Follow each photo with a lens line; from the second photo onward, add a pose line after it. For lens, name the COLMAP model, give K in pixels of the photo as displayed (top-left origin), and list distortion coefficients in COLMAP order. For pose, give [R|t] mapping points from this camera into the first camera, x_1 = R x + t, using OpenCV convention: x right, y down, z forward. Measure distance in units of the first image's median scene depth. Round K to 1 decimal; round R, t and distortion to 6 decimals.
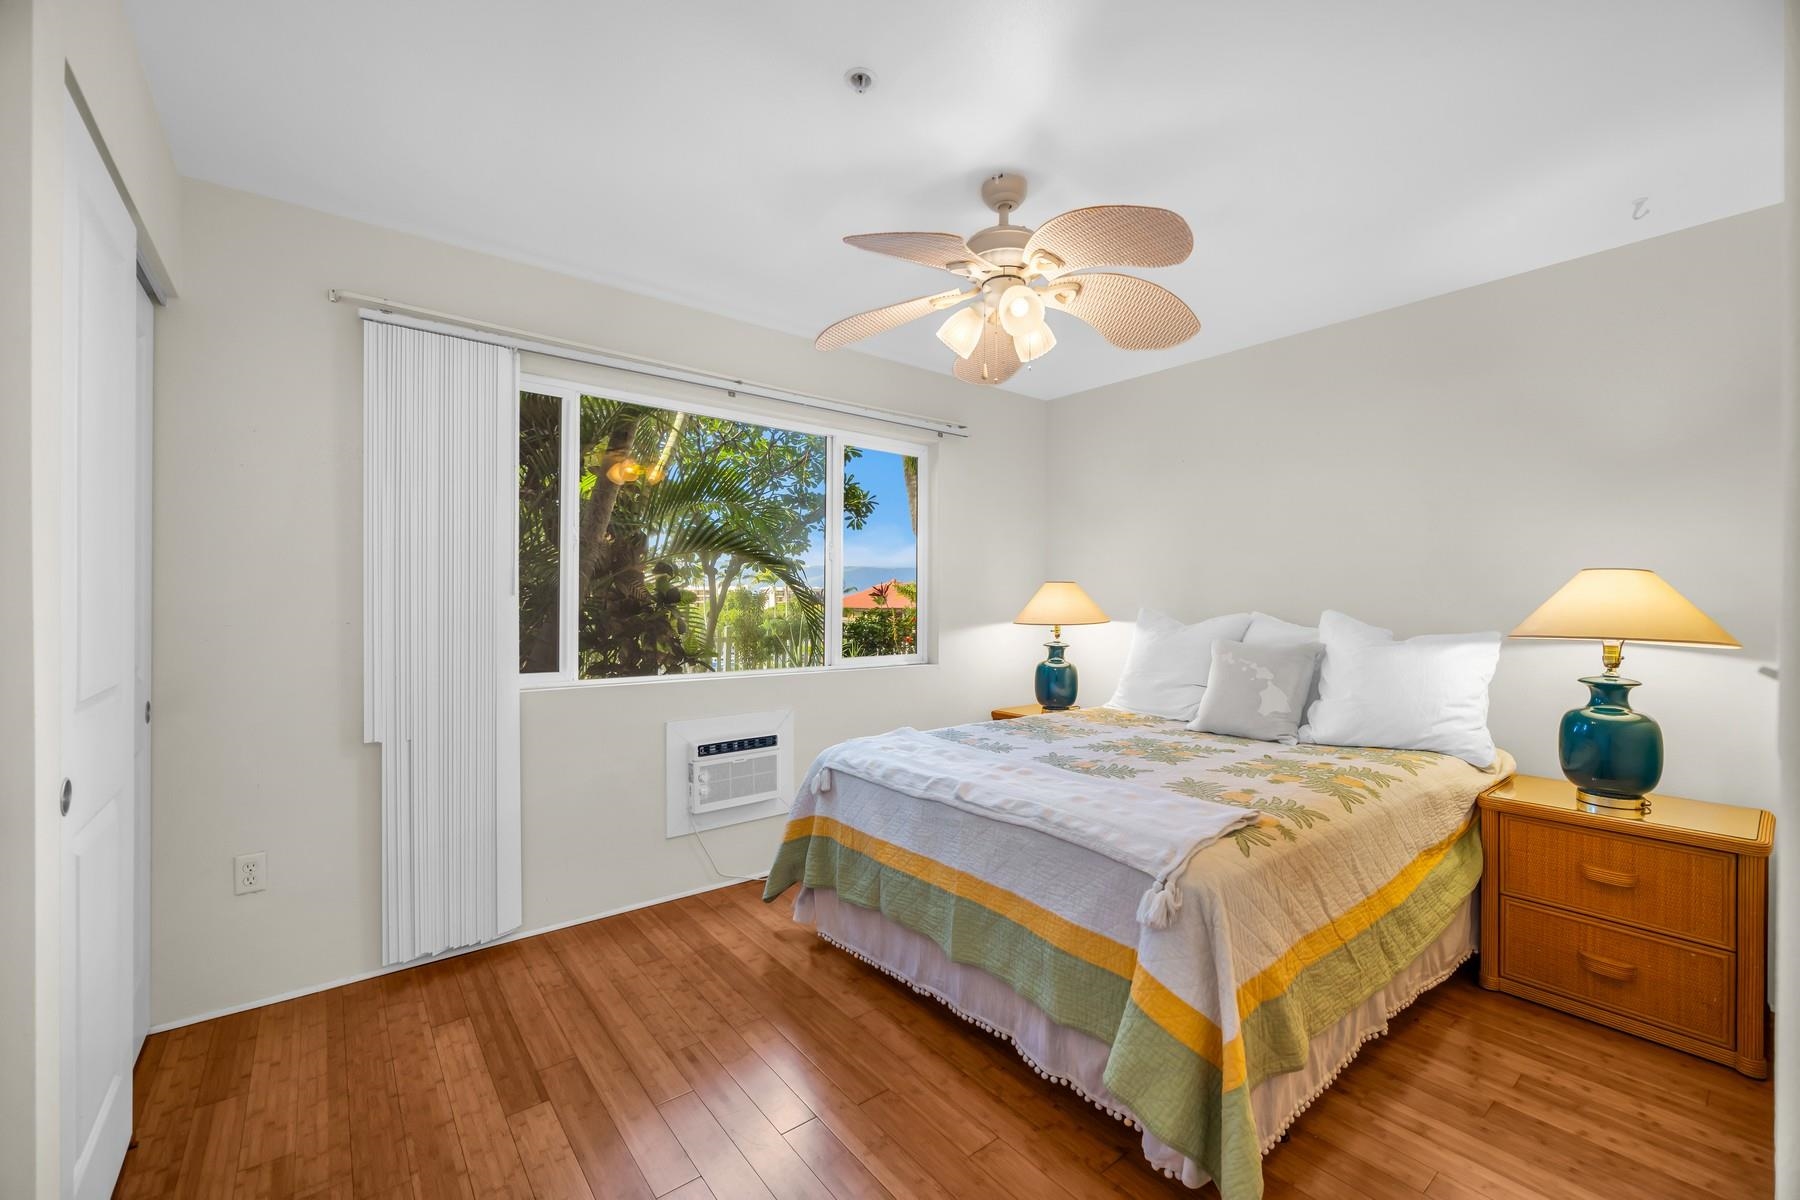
lens RADIAL K [[718.8, 0, 900.0], [0, 718.8, 600.0], [0, 0, 1]] dist [0.031609, -0.000019]
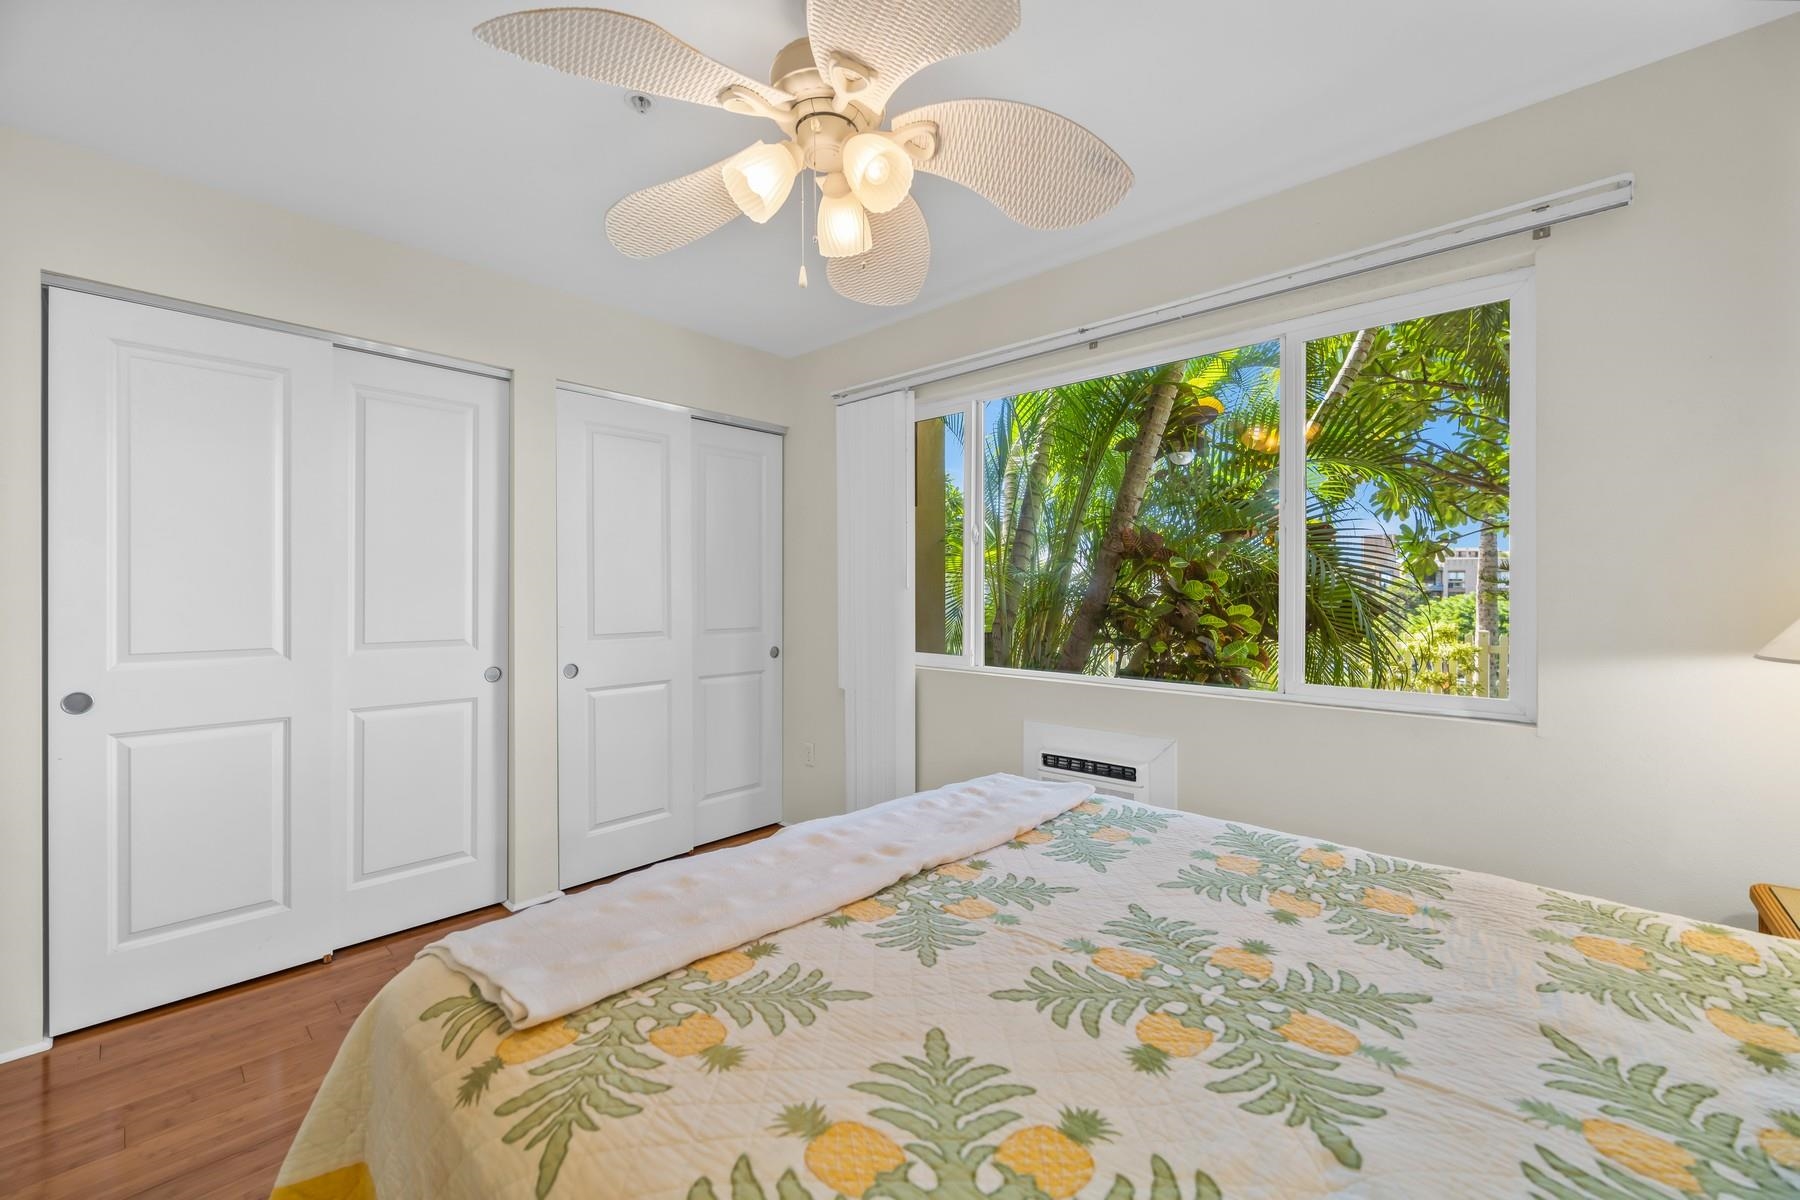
lens RADIAL K [[722.8, 0, 891.3], [0, 722.8, 588.5], [0, 0, 1]] dist [-0.004766, 0.000242]
pose [[0.135793, -0.004666, -0.990726, 0.661471], [-0.004512, 0.999976, -0.005328, 0.002478], [0.990727, 0.005193, 0.135769, 0.770812]]
